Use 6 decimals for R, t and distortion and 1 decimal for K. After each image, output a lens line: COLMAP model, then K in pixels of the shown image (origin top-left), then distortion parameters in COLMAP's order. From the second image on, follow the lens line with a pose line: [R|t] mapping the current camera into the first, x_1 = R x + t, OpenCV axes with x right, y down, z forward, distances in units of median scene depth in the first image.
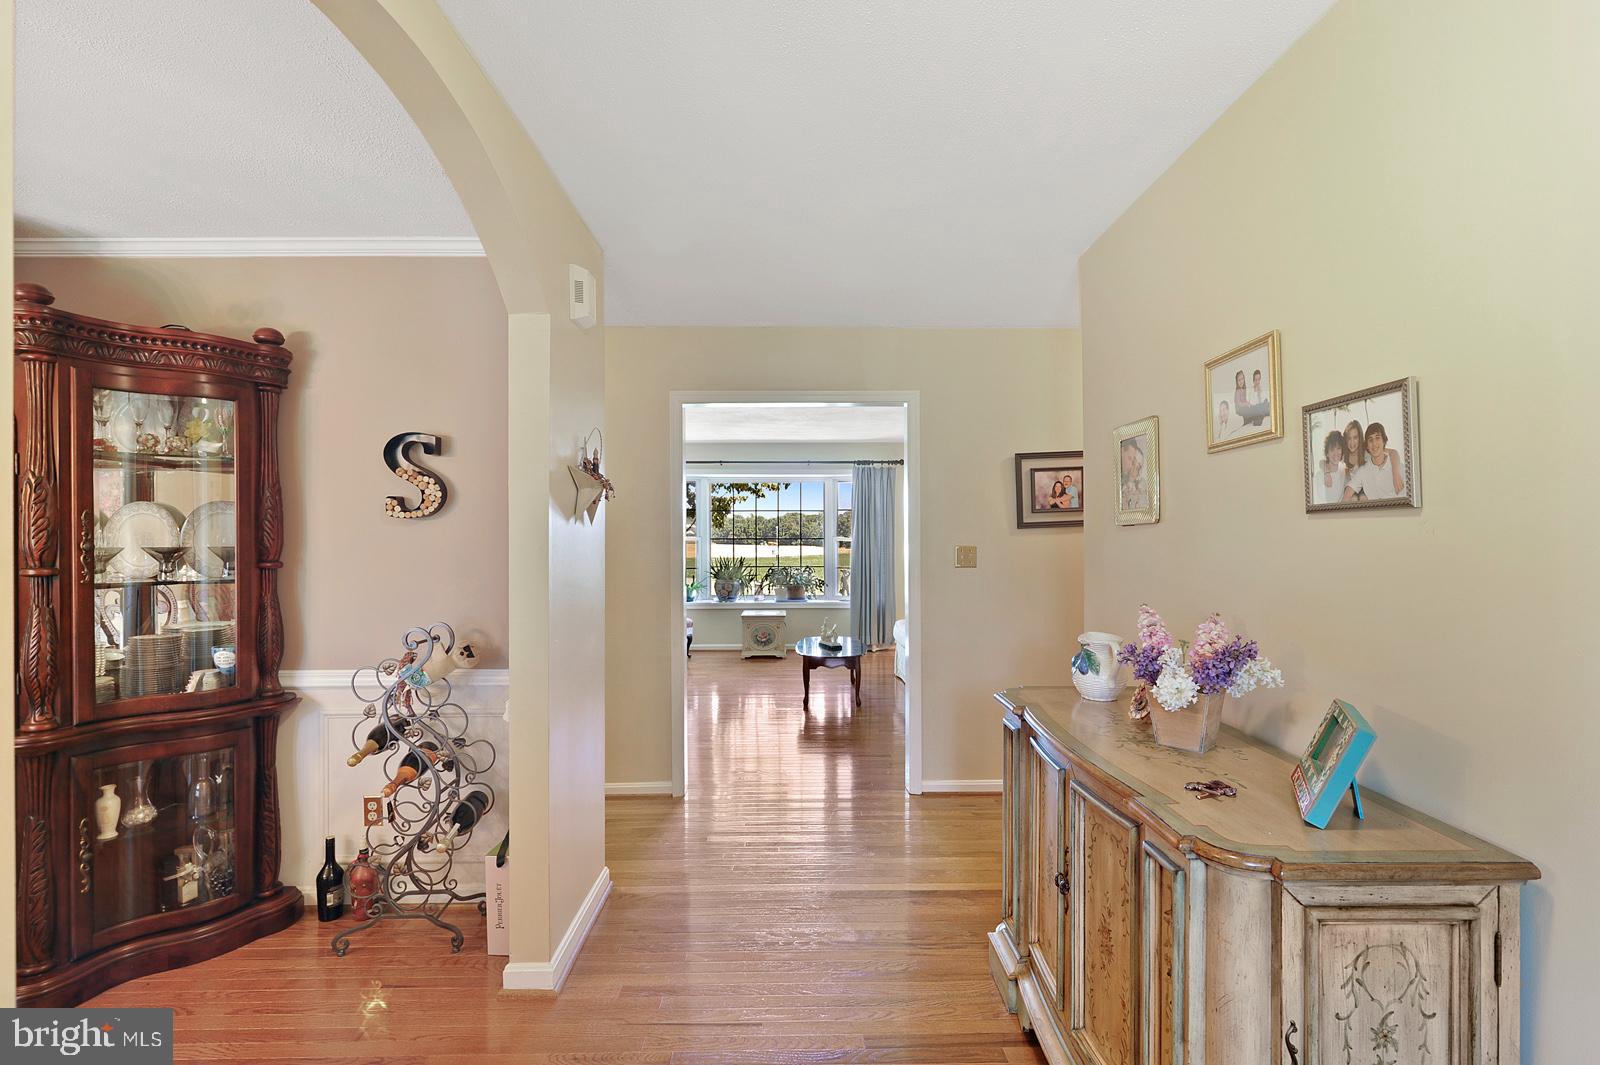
lens RADIAL K [[741.6, 0, 803.6], [0, 741.6, 539.8], [0, 0, 1]] dist [-0.001230, 0.001215]
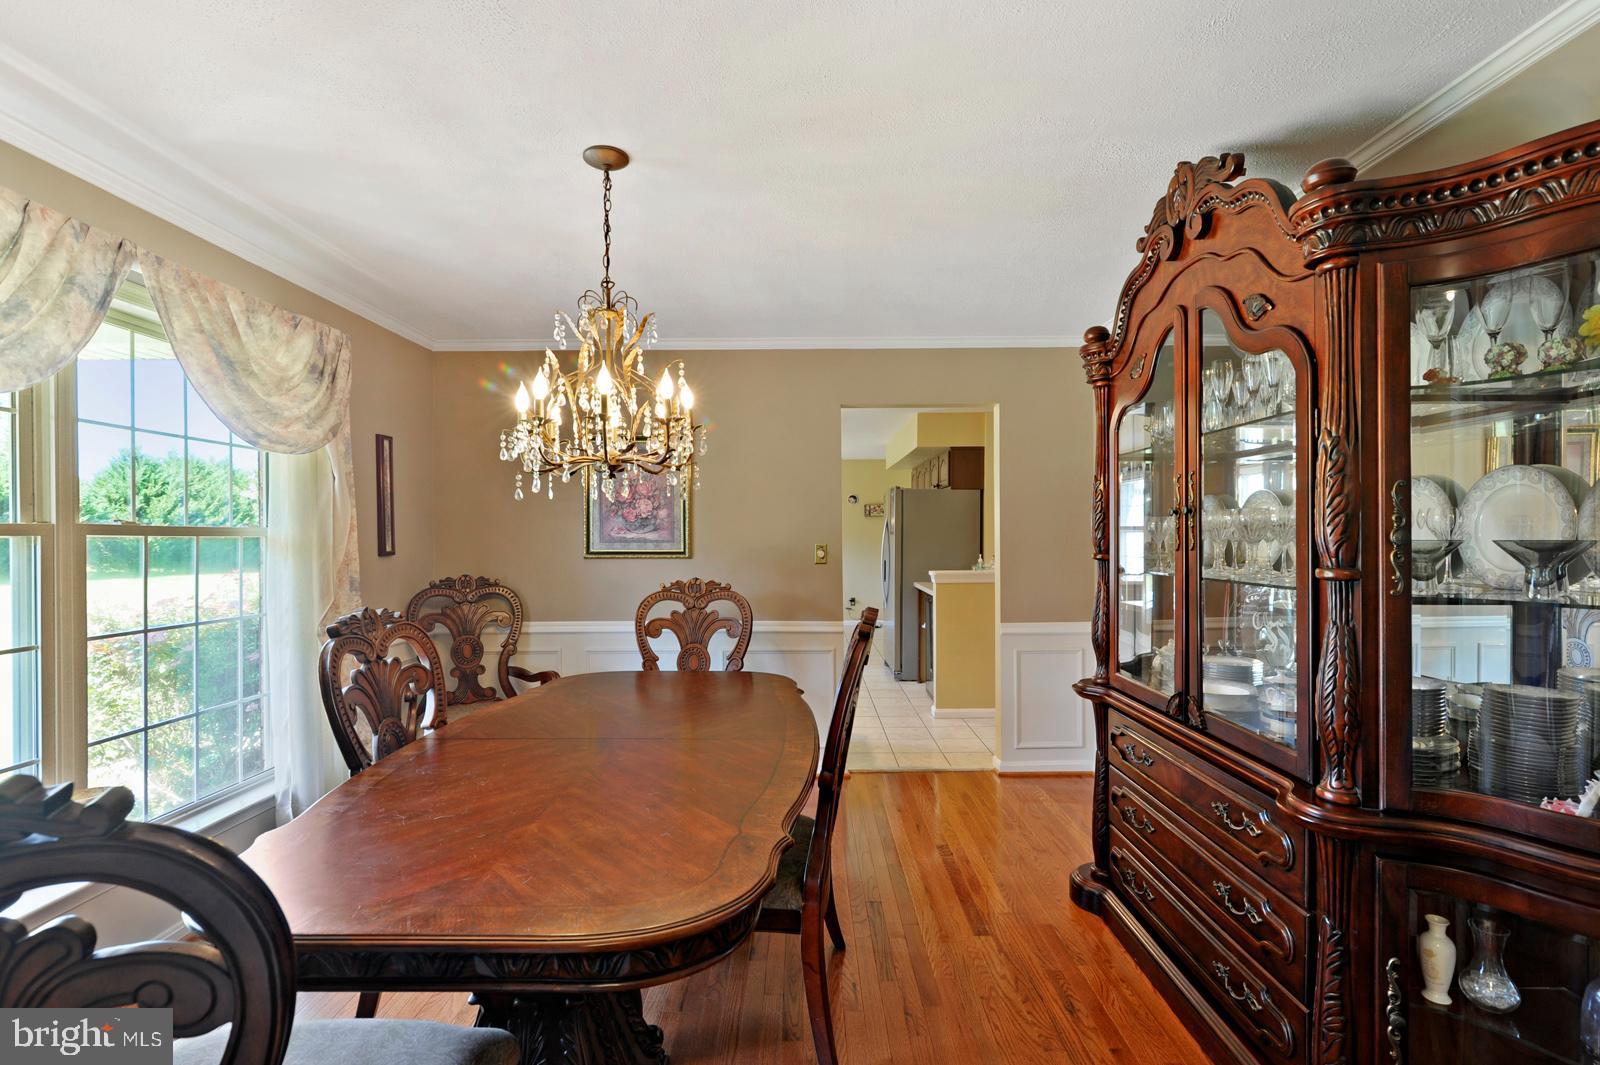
lens RADIAL K [[741.6, 0, 809.4], [0, 741.6, 539.3], [0, 0, 1]] dist [-0.001230, 0.001215]
pose [[-0.002699, 0.006824, -0.999973, -0.309409], [0.000652, 0.999977, 0.006823, 0.005585], [0.999996, -0.000633, -0.002704, 0.469564]]
